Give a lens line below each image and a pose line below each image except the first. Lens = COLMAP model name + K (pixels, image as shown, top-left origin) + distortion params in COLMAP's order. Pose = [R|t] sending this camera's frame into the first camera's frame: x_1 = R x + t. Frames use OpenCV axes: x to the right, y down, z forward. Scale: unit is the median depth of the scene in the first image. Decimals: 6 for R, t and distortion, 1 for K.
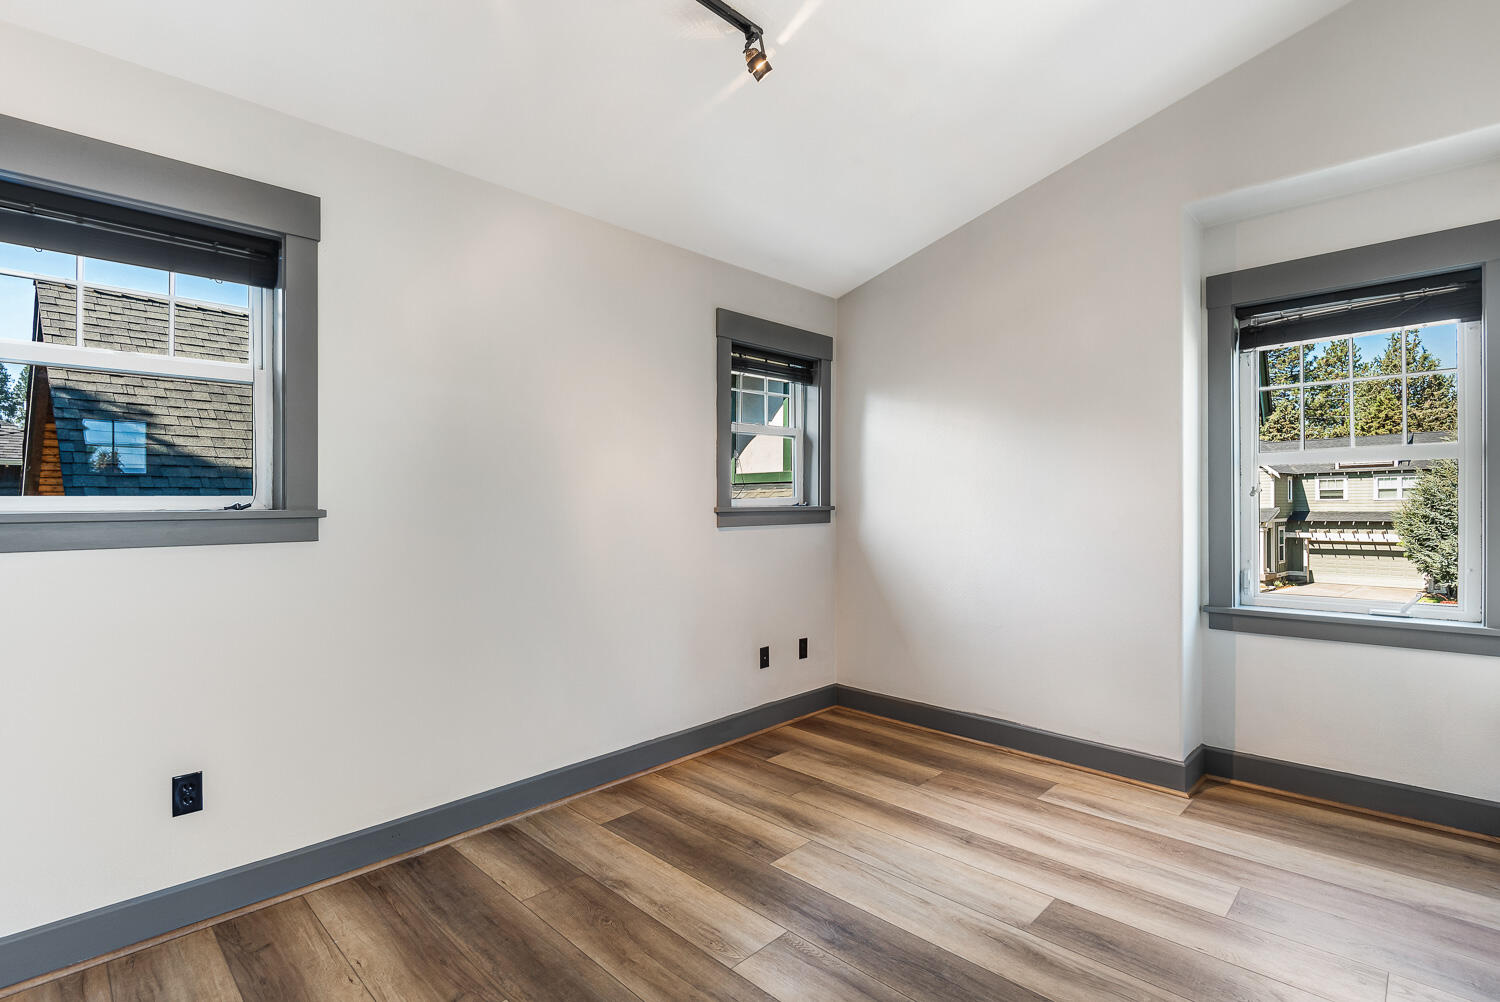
lens RADIAL K [[702.0, 0, 756.5], [0, 702.0, 509.5], [0, 0, 1]] dist [-0.000404, -0.000099]
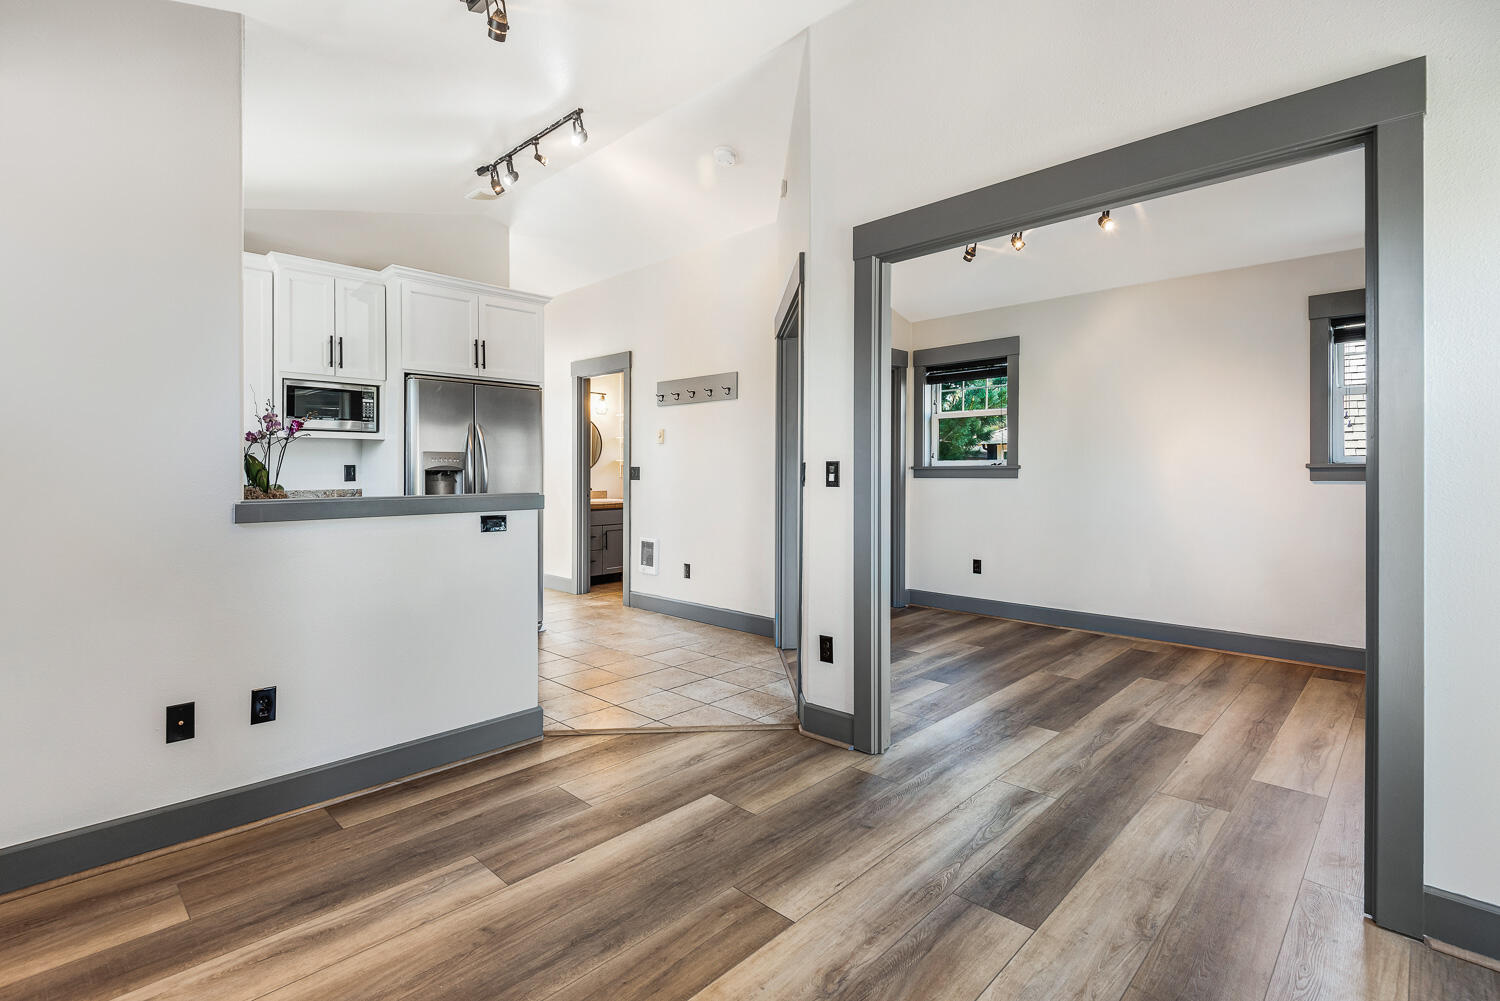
lens RADIAL K [[710.3, 0, 747.7], [0, 710.3, 465.9], [0, 0, 1]] dist [-0.000144, -0.000026]
pose [[0.008954, 0.000939, -0.999959, 1.864228], [0.000996, 0.999999, 0.000948, -0.001398], [0.999959, -0.001005, 0.008953, 0.051402]]
